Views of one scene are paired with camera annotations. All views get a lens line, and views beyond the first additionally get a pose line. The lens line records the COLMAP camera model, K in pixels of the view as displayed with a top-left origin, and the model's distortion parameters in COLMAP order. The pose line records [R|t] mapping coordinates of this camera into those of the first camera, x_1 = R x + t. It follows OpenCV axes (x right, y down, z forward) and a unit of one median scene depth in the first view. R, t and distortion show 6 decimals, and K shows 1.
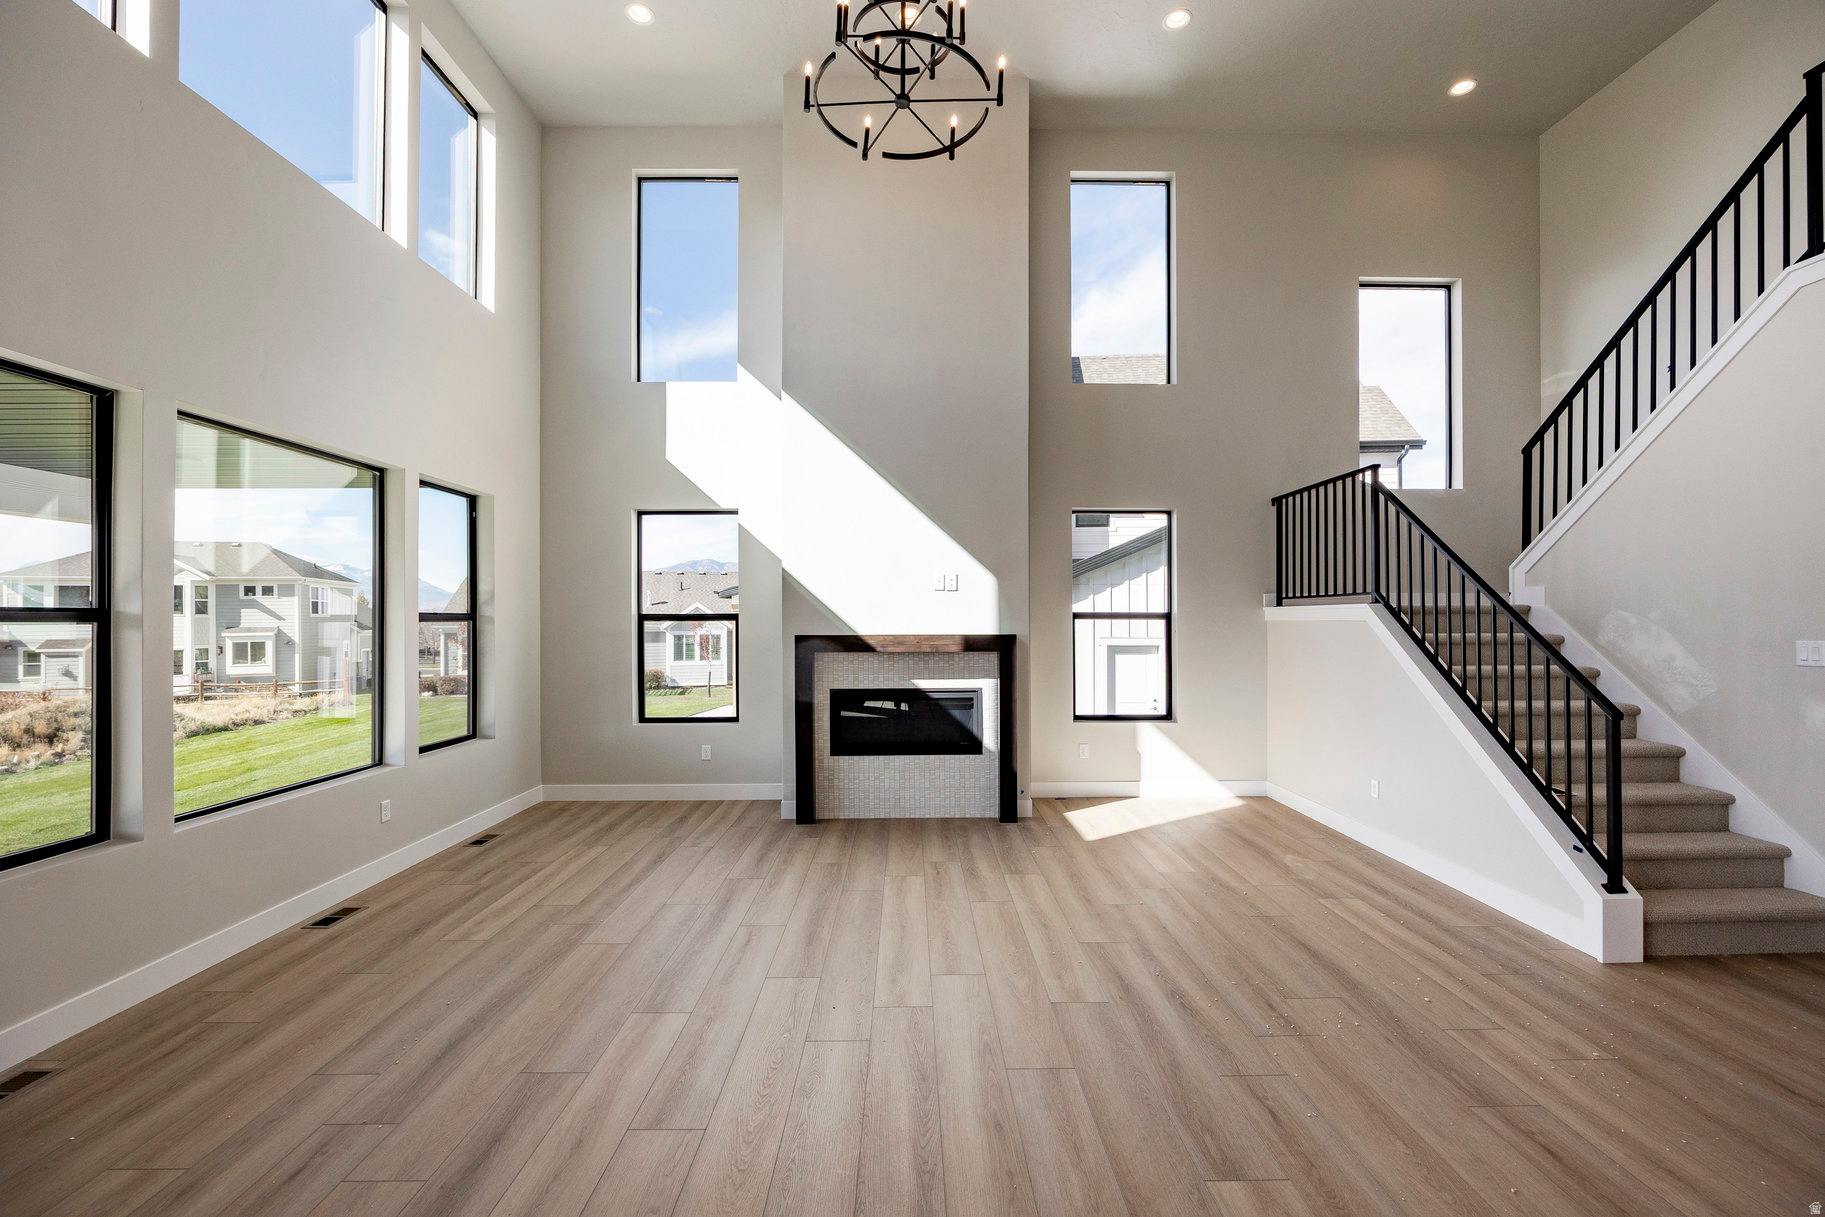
lens RADIAL K [[782.8, 0, 912.5], [0, 782.8, 608.5], [0, 0, 1]] dist [-0.009387, -0.000340]
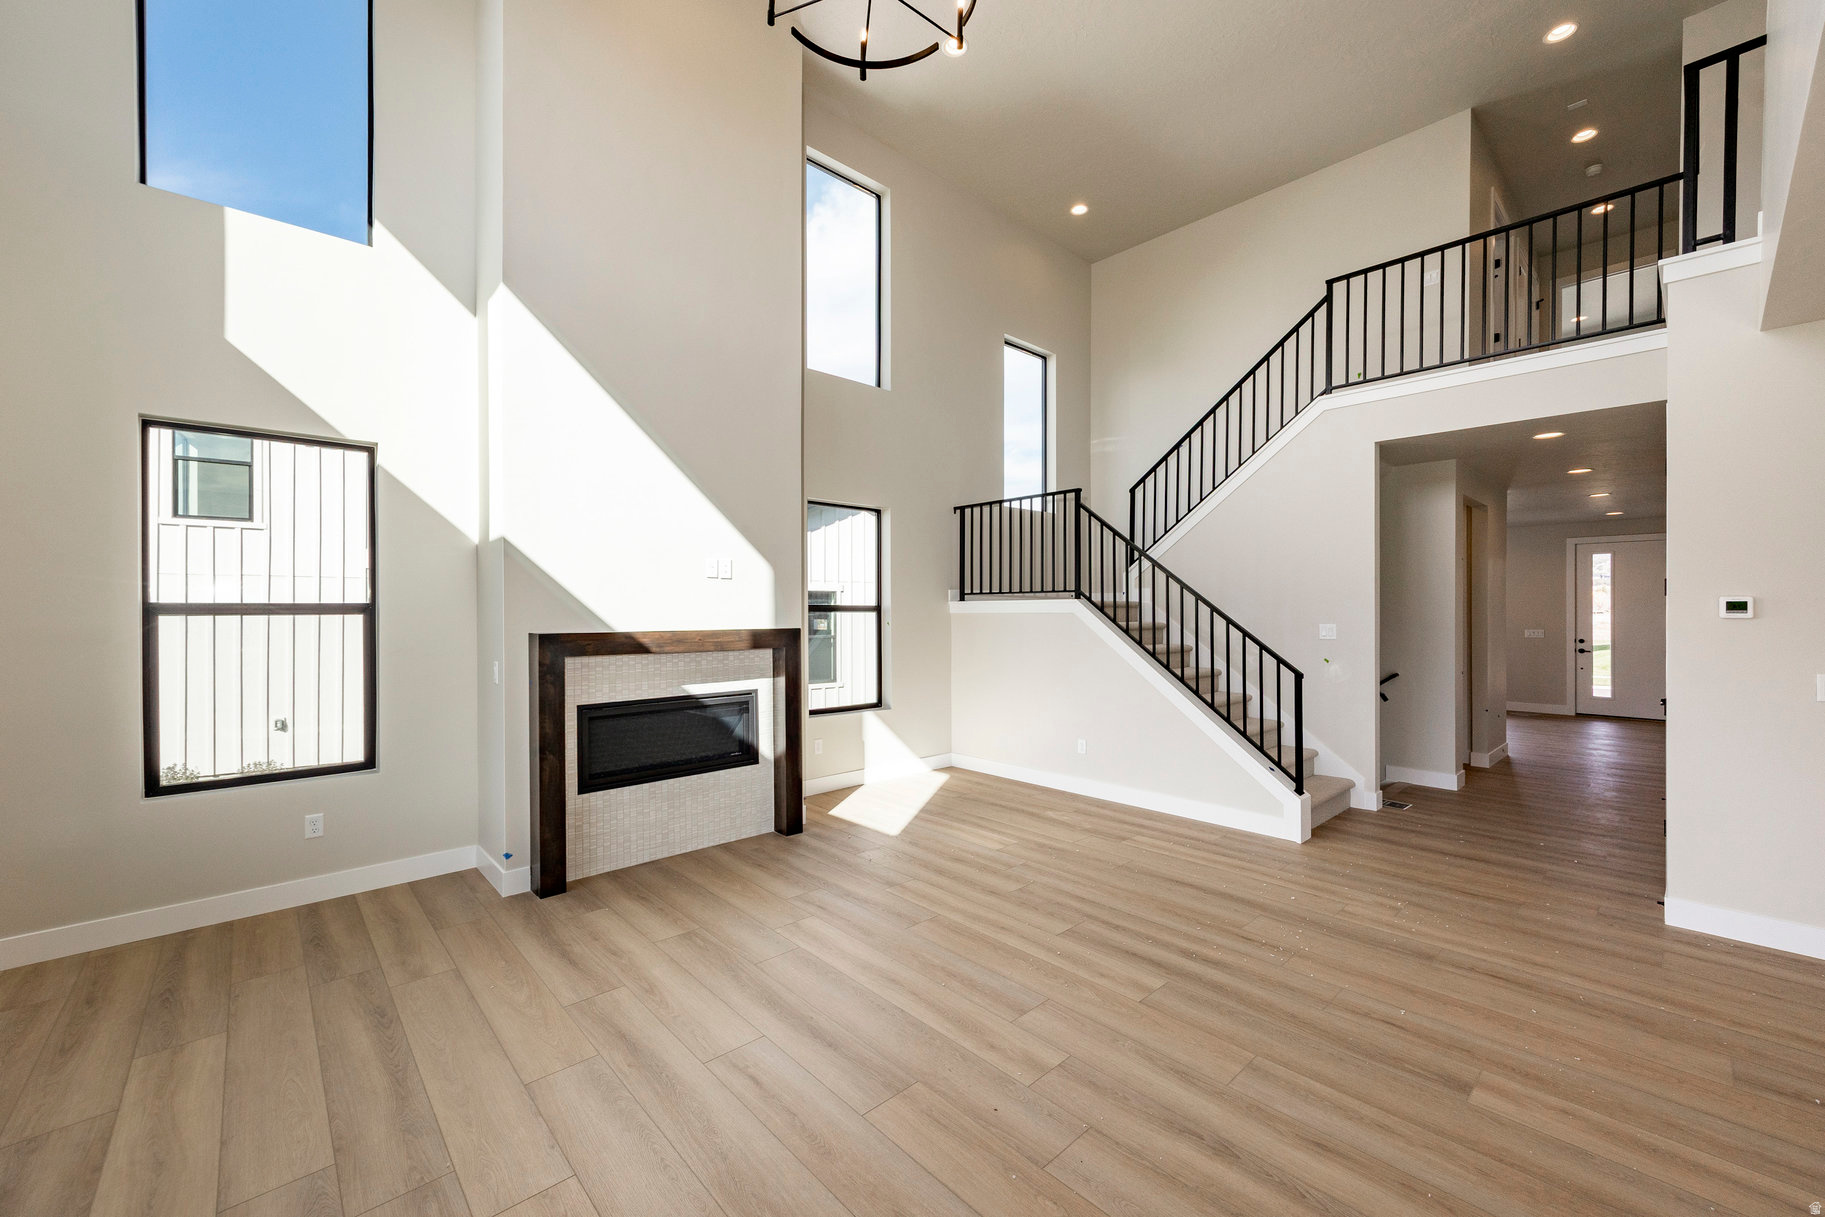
lens RADIAL K [[729.0, 0, 912.6], [0, 729.0, 606.4], [0, 0, 1]] dist [0.011365, -0.000029]
pose [[0.734773, 0.005073, 0.678294, -0.355981], [-0.008796, 0.999959, 0.002050, 0.004489], [-0.678256, -0.007472, 0.734788, 0.281559]]
